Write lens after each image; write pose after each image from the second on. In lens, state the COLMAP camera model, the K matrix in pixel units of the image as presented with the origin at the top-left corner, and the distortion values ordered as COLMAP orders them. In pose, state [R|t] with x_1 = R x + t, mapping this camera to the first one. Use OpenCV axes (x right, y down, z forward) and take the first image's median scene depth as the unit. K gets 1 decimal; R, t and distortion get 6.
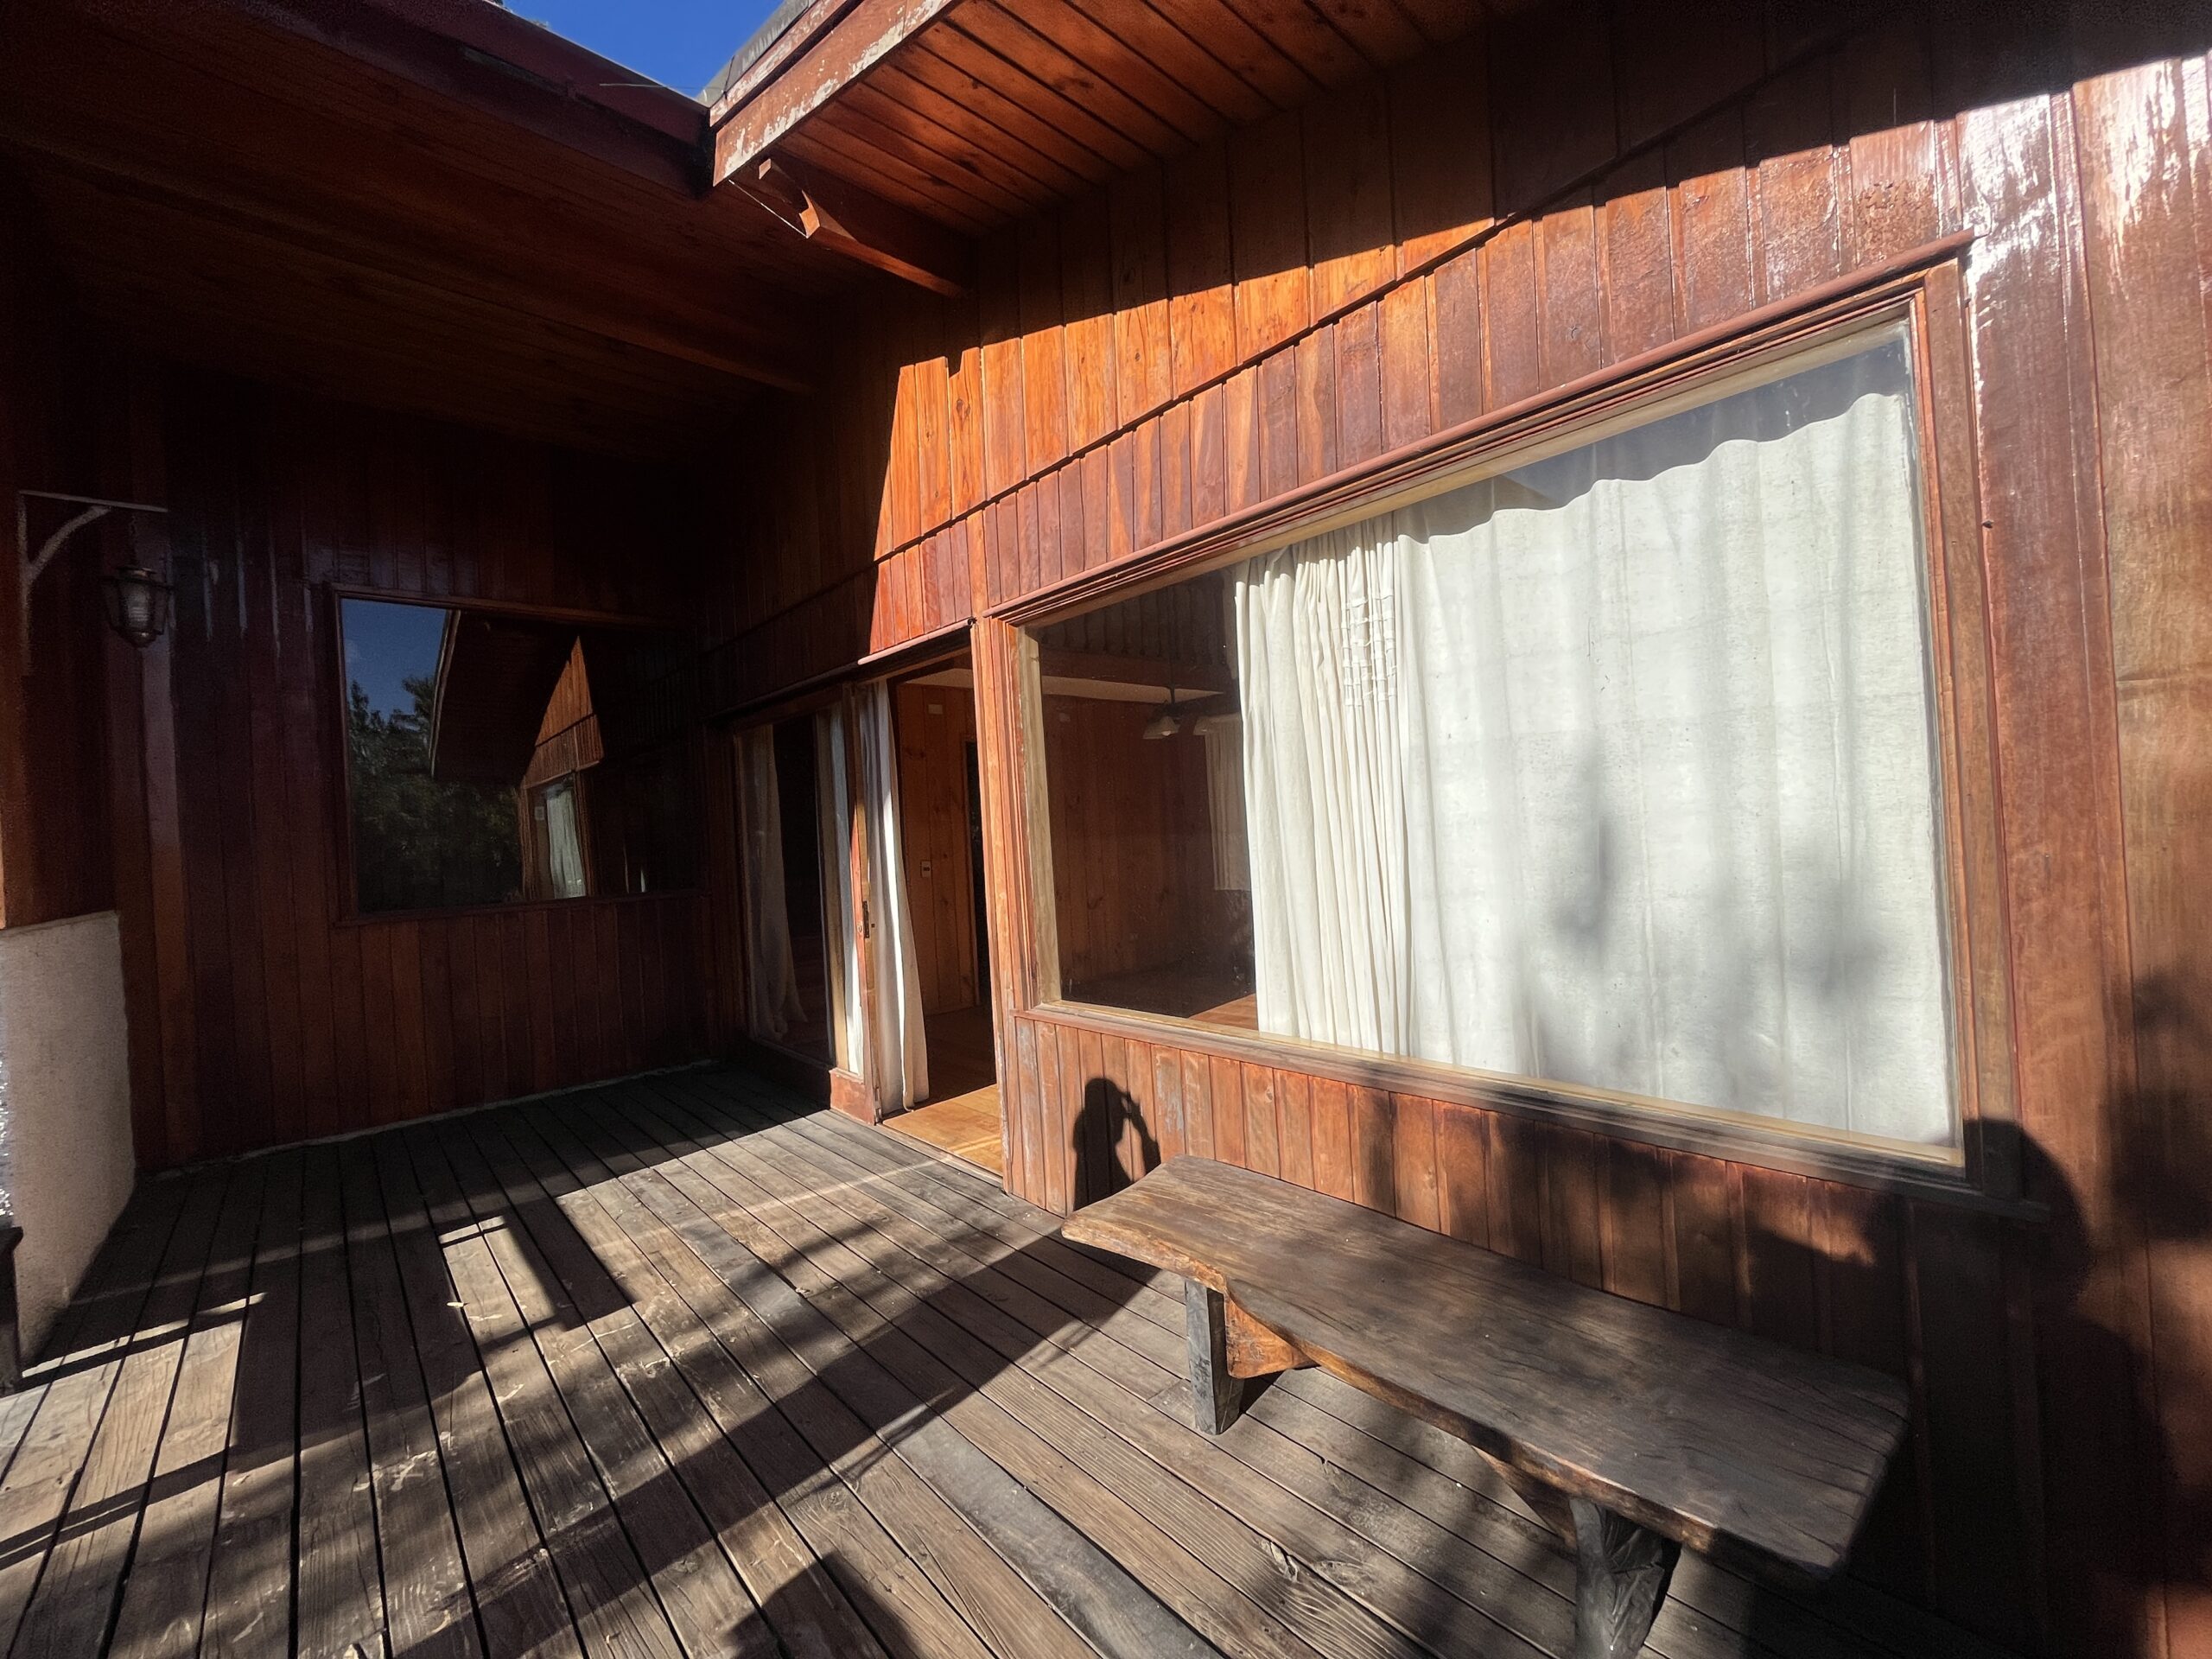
lens RADIAL K [[892.0, 0, 1099.4], [0, 892.0, 826.3], [0, 0, 1]] dist [-0.002203, -0.000505]
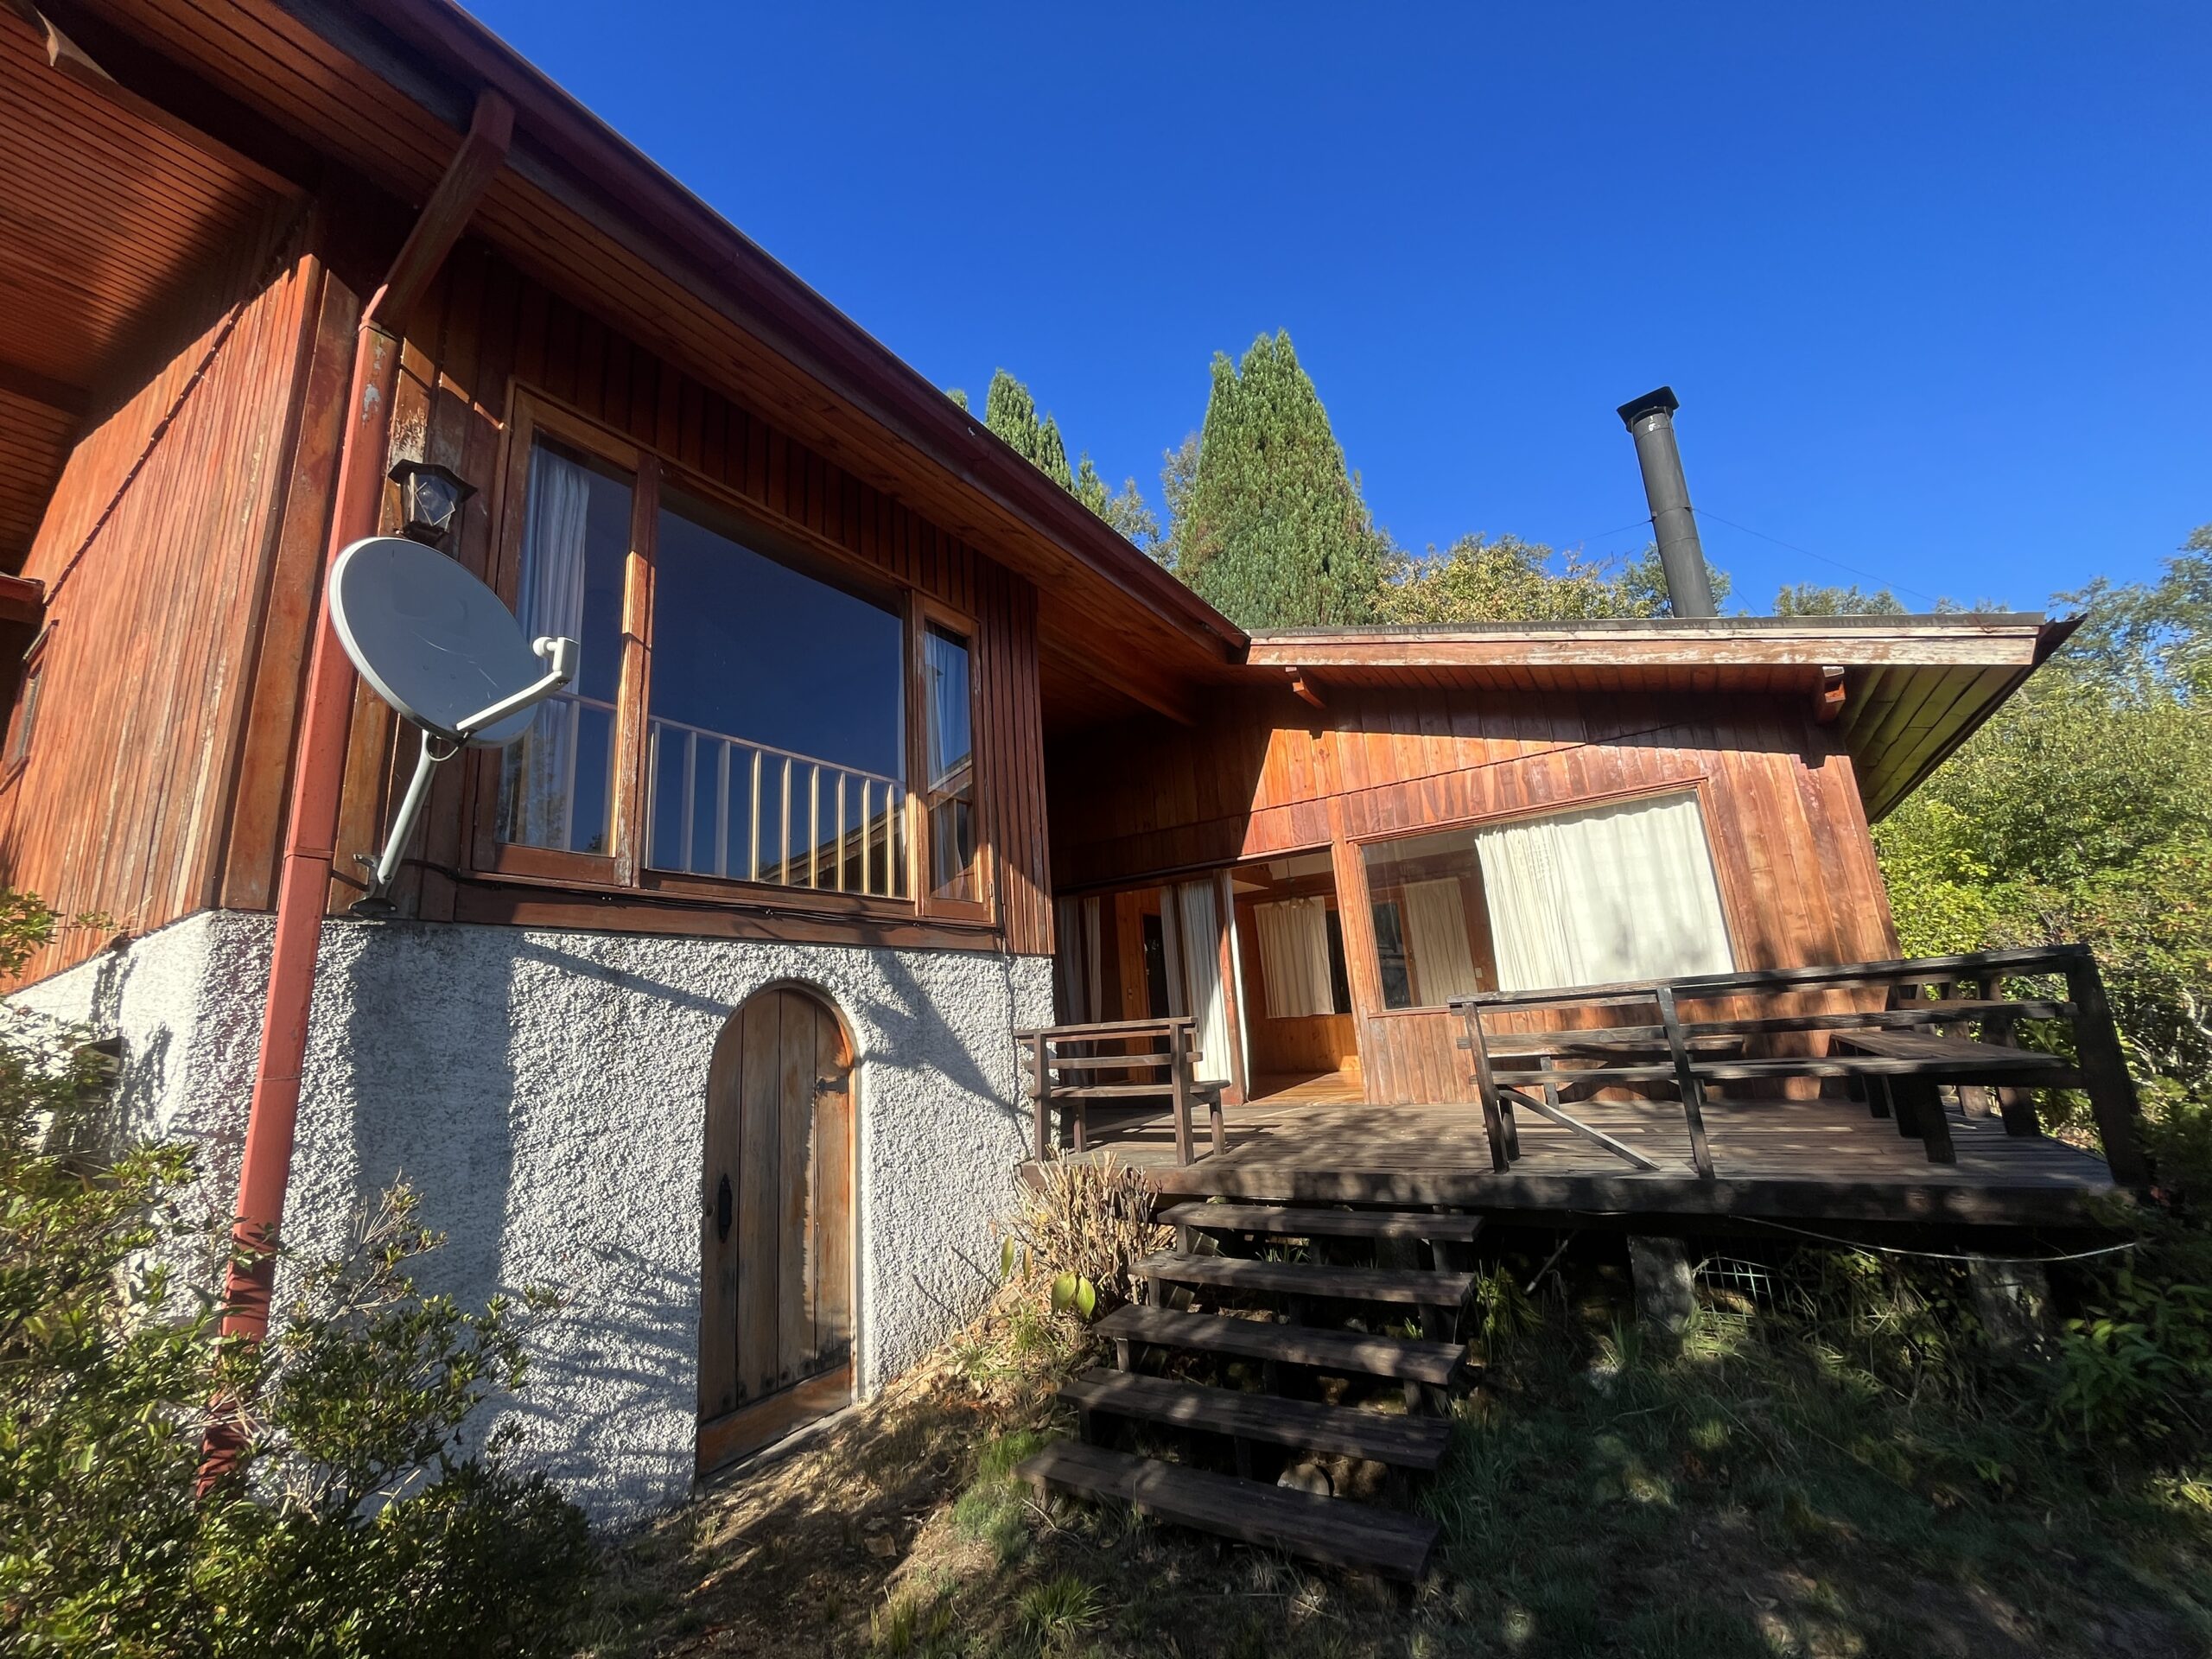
lens RADIAL K [[883.8, 0, 1096.5], [0, 883.8, 828.0], [0, 0, 1]] dist [0.000069, 0.000125]
pose [[0.970587, 0.054869, 0.234413, -1.537067], [0.004229, 0.969647, -0.244472, 0.346844], [-0.240712, 0.238273, 0.940895, -1.210048]]
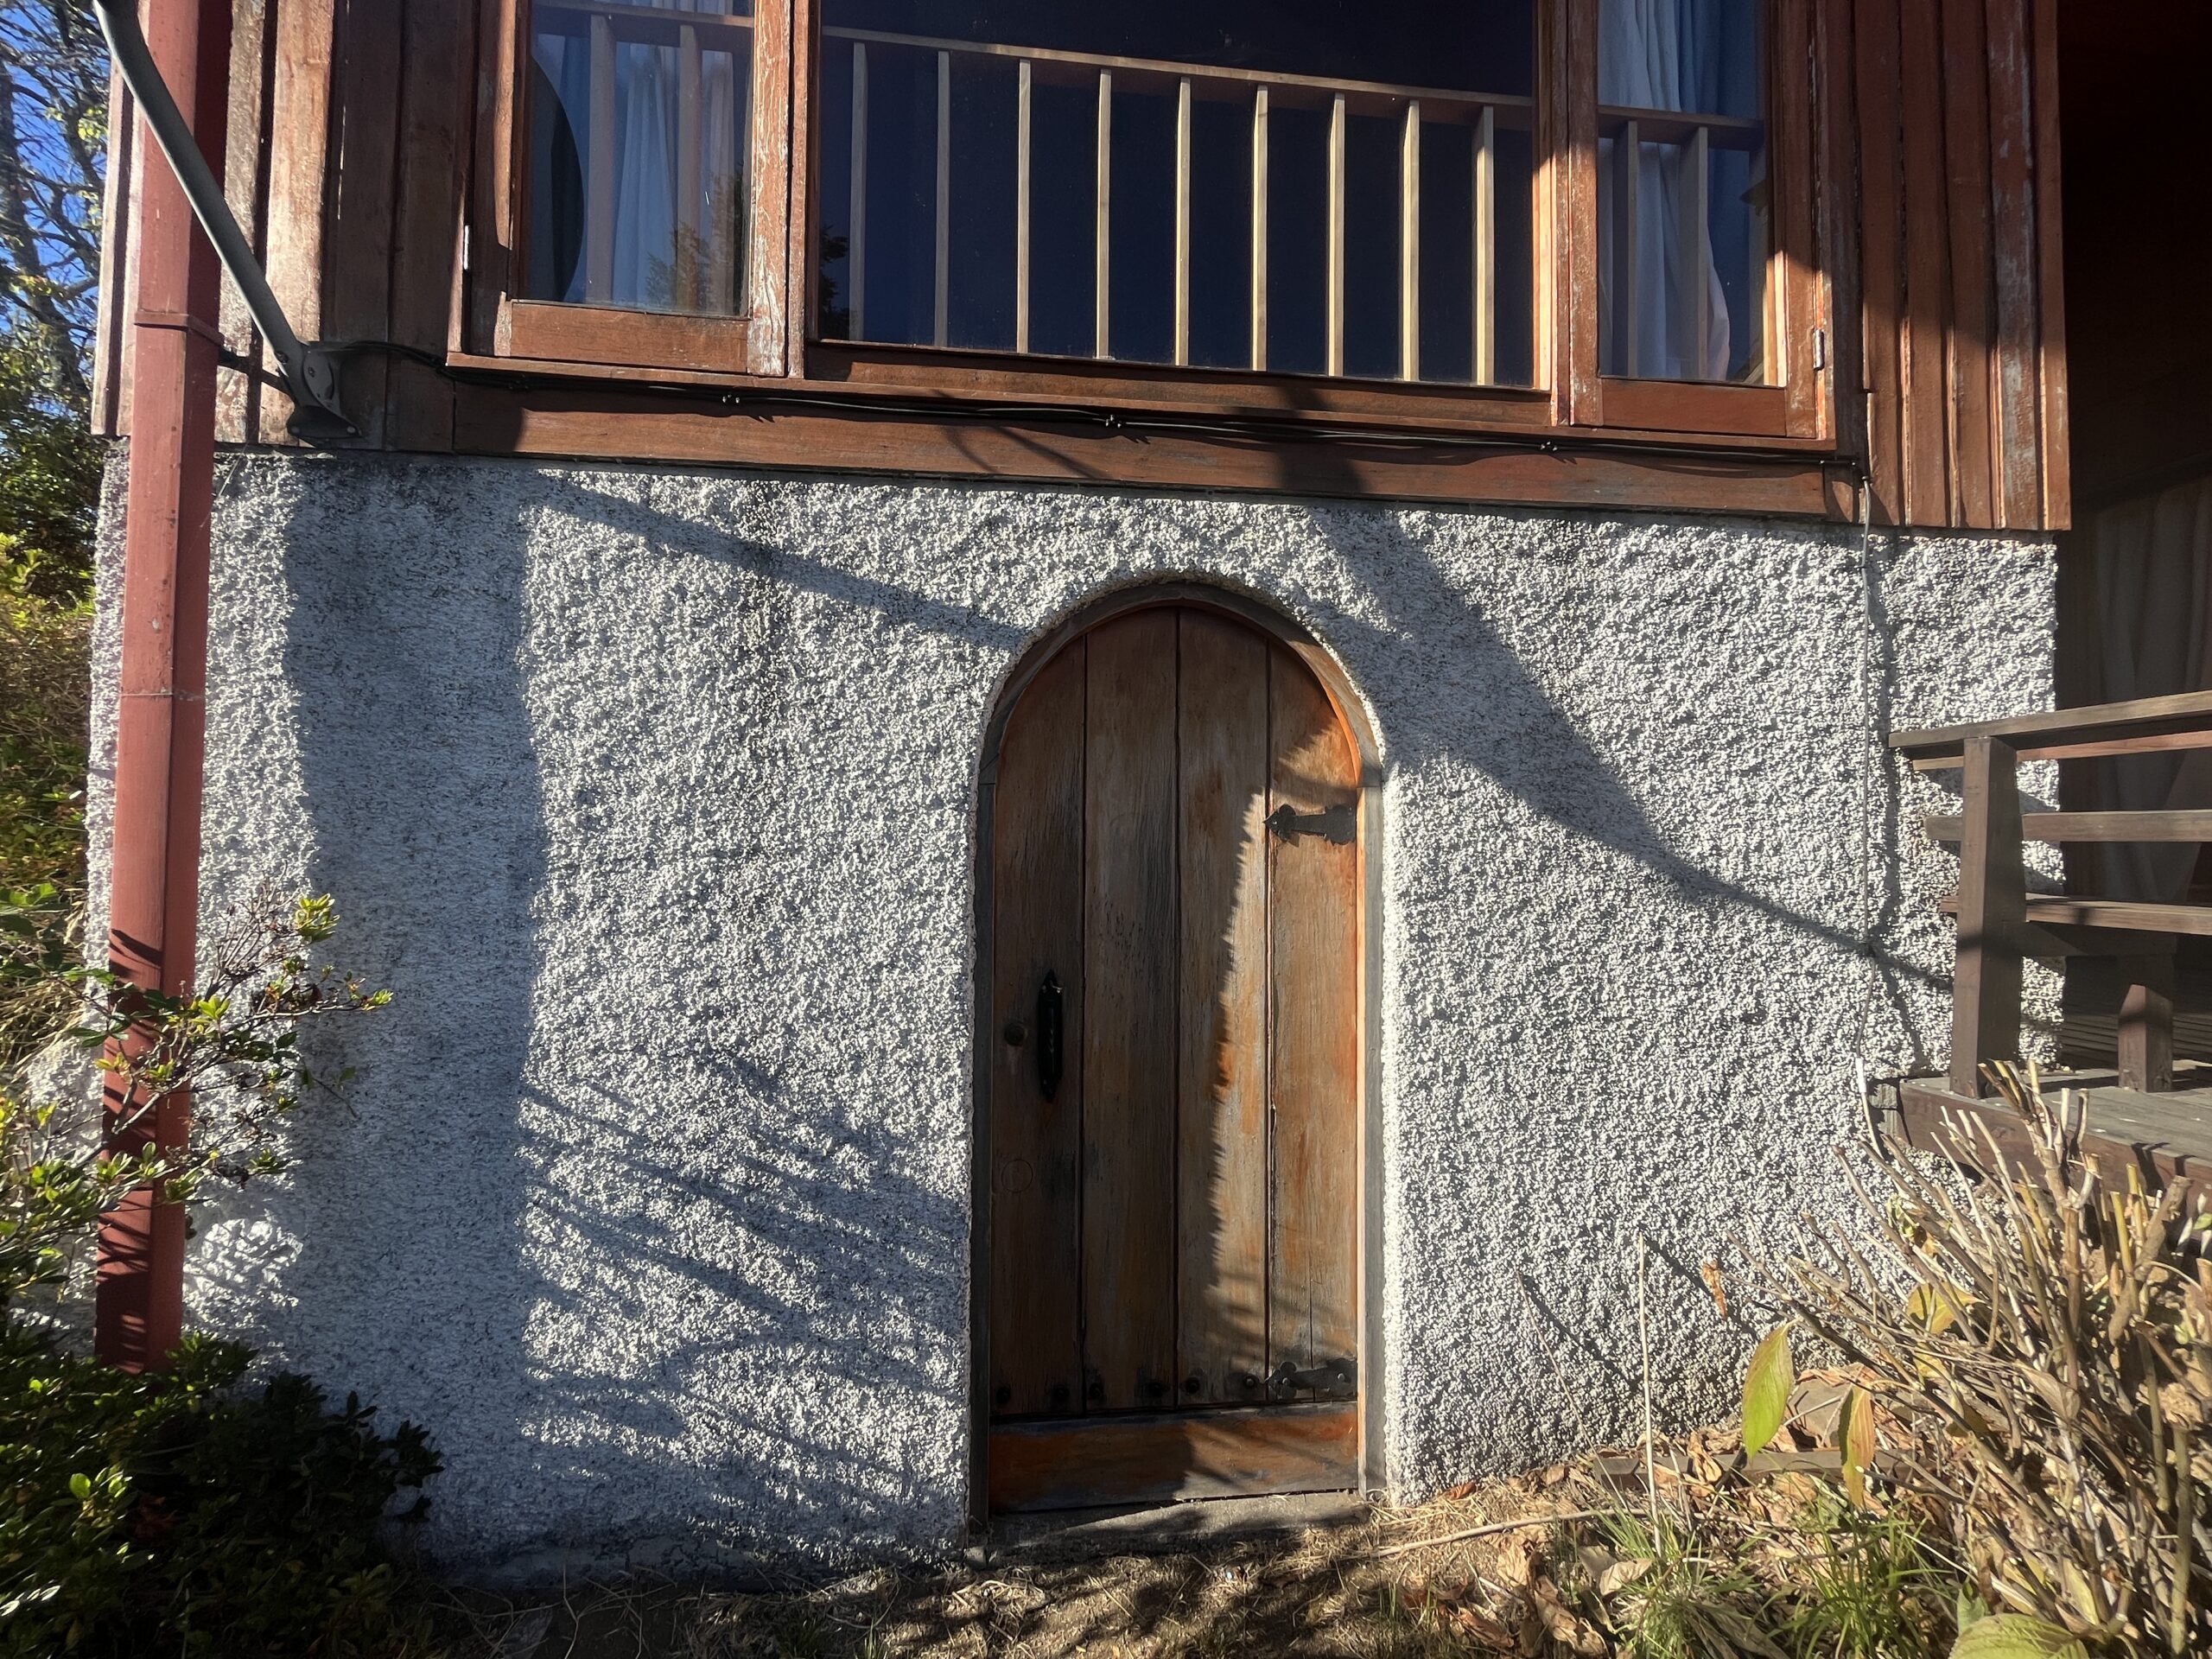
lens RADIAL K [[892.0, 0, 1099.4], [0, 892.0, 826.3], [0, 0, 1]] dist [-0.002203, -0.000505]
pose [[0.803767, 0.057461, -0.592163, -1.314713], [-0.062334, 0.997980, 0.012231, 0.409136], [0.591670, 0.027081, 0.805726, -0.171858]]
